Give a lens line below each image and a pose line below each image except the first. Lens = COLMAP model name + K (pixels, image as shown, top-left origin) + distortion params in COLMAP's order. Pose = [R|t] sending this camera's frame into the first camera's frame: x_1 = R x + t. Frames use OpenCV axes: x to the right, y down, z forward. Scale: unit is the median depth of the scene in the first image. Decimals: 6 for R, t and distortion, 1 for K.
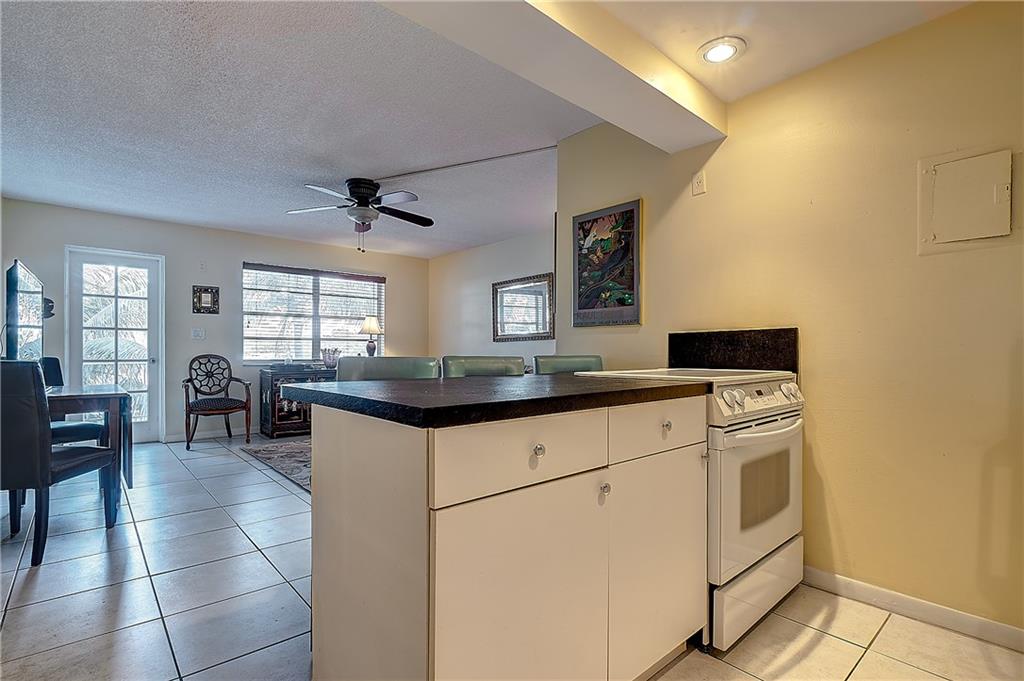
lens RADIAL K [[481.6, 0, 515.6], [0, 481.6, 349.8], [0, 0, 1]] dist [-0.002107, 0.000902]
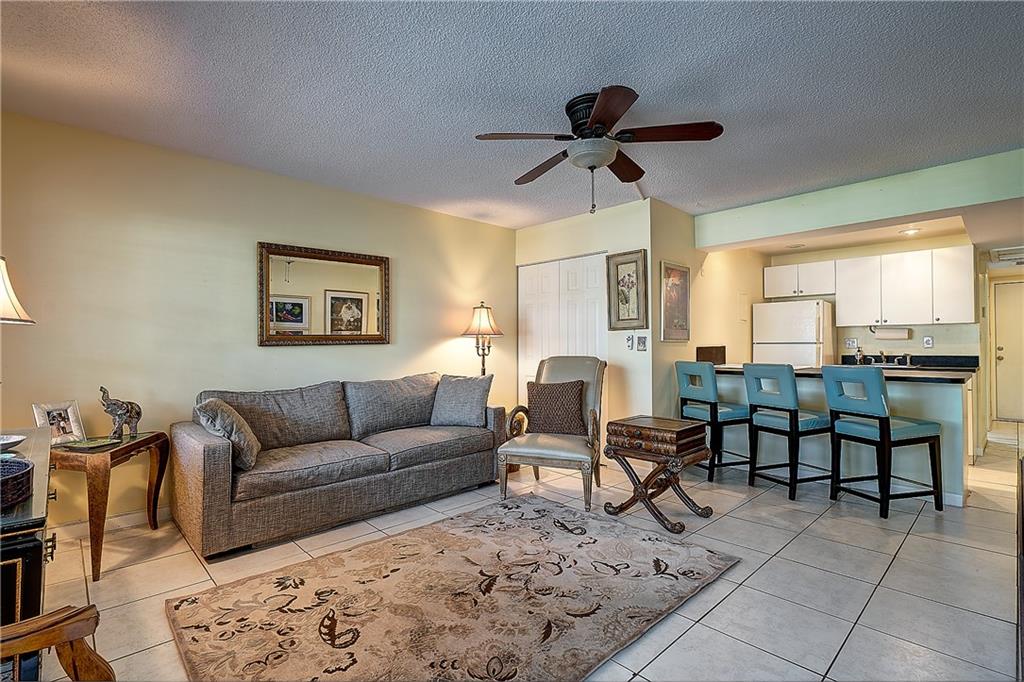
lens RADIAL K [[481.6, 0, 500.0], [0, 481.6, 337.1], [0, 0, 1]] dist [-0.002107, 0.000902]
pose [[-0.017159, 0.014319, 0.999750, -0.751801], [0.000960, 0.999897, -0.014305, -0.023277], [-0.999852, 0.000714, -0.017171, 0.894391]]
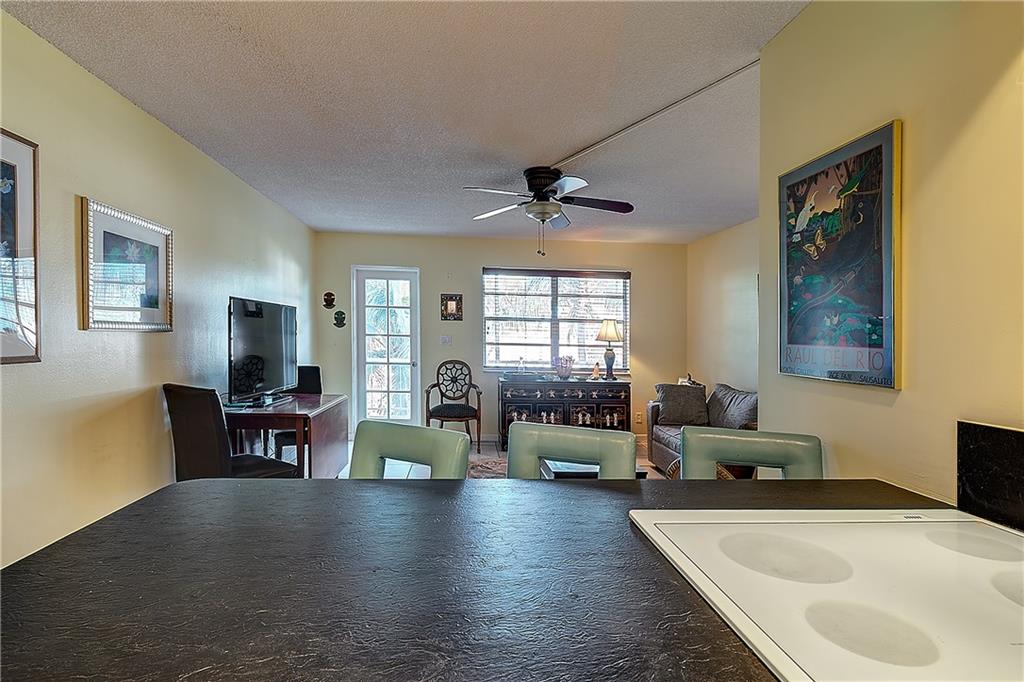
lens RADIAL K [[523.1, 0, 506.9], [0, 523.1, 338.1], [0, 0, 1]] dist [-0.001839, -0.000842]
pose [[0.793607, 0.019577, -0.608115, 0.143207], [-0.017816, 0.999801, 0.008937, -0.053590], [0.608169, 0.003741, 0.793798, 0.196787]]
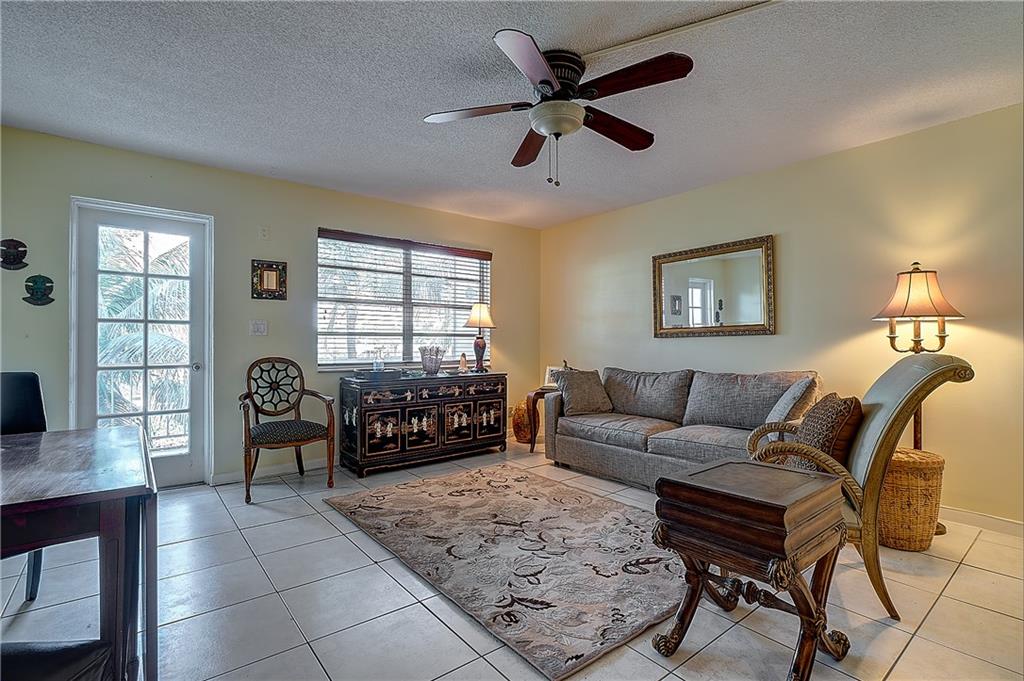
lens RADIAL K [[481.6, 0, 518.6], [0, 481.6, 339.1], [0, 0, 1]] dist [-0.002107, 0.000902]
pose [[0.998926, -0.002199, -0.046280, -0.264825], [0.001974, 0.999986, -0.004912, -0.013883], [0.046290, 0.004816, 0.998916, 0.336530]]
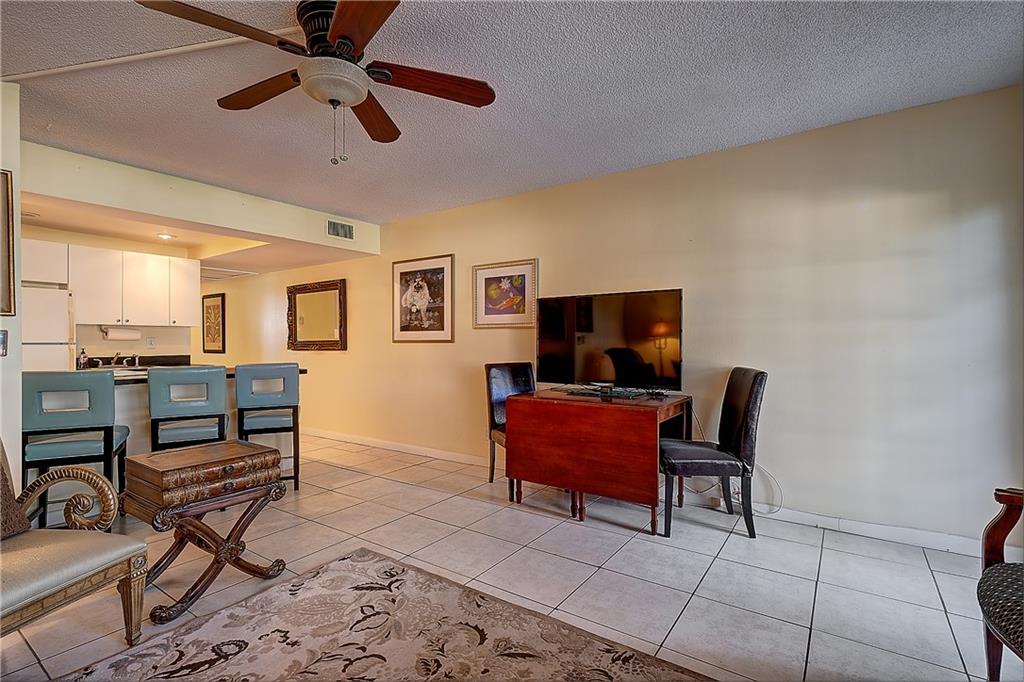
lens RADIAL K [[481.6, 0, 517.0], [0, 481.6, 341.5], [0, 0, 1]] dist [-0.002107, 0.000902]
pose [[-0.973421, 0.004239, -0.228984, -0.301781], [0.005325, 0.999977, -0.004125, -0.021018], [0.228962, -0.005235, -0.973421, 1.180634]]
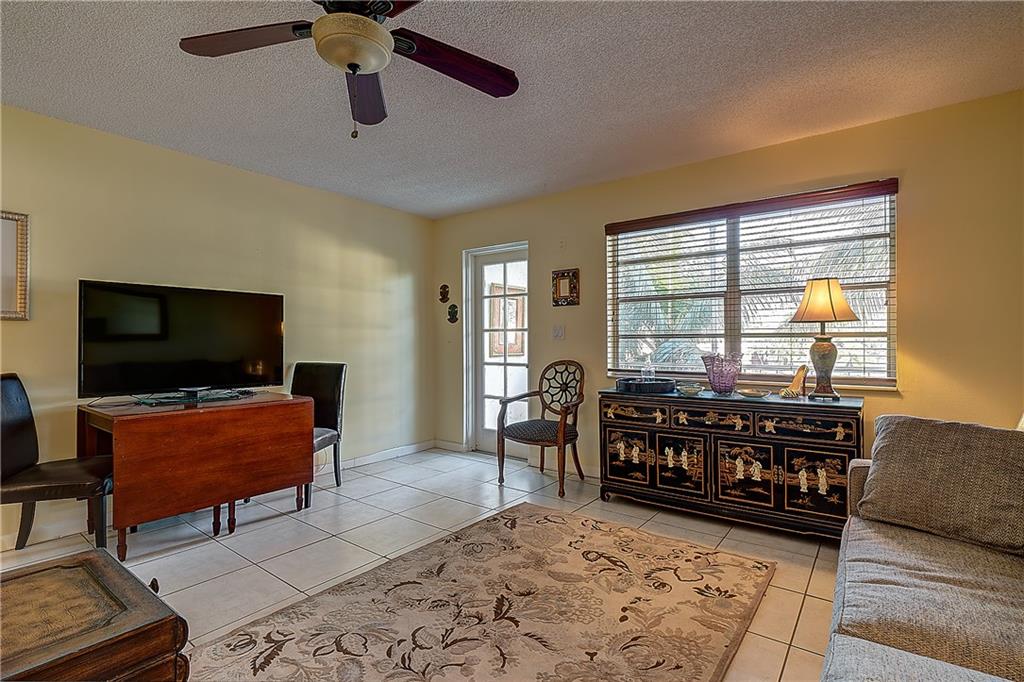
lens RADIAL K [[481.6, 0, 500.7], [0, 481.6, 341.3], [0, 0, 1]] dist [-0.002107, 0.000902]
pose [[0.174391, -0.005461, -0.984661, 0.085867], [0.004985, 0.999977, -0.004664, -0.018207], [0.984664, -0.004095, 0.174415, 0.828813]]
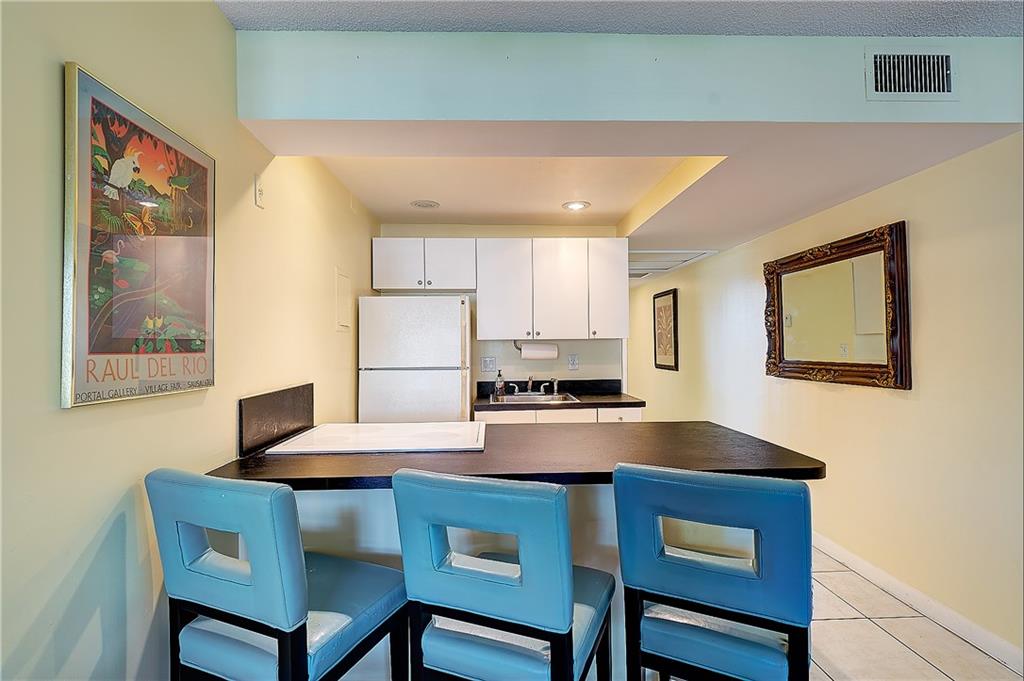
lens RADIAL K [[481.6, 0, 505.2], [0, 481.6, 338.4], [0, 0, 1]] dist [-0.002107, 0.000902]
pose [[-0.758436, 0.015359, 0.651566, -0.181760], [0.006491, 0.999851, -0.016014, -0.051852], [-0.651715, -0.007916, -0.758423, 0.631019]]
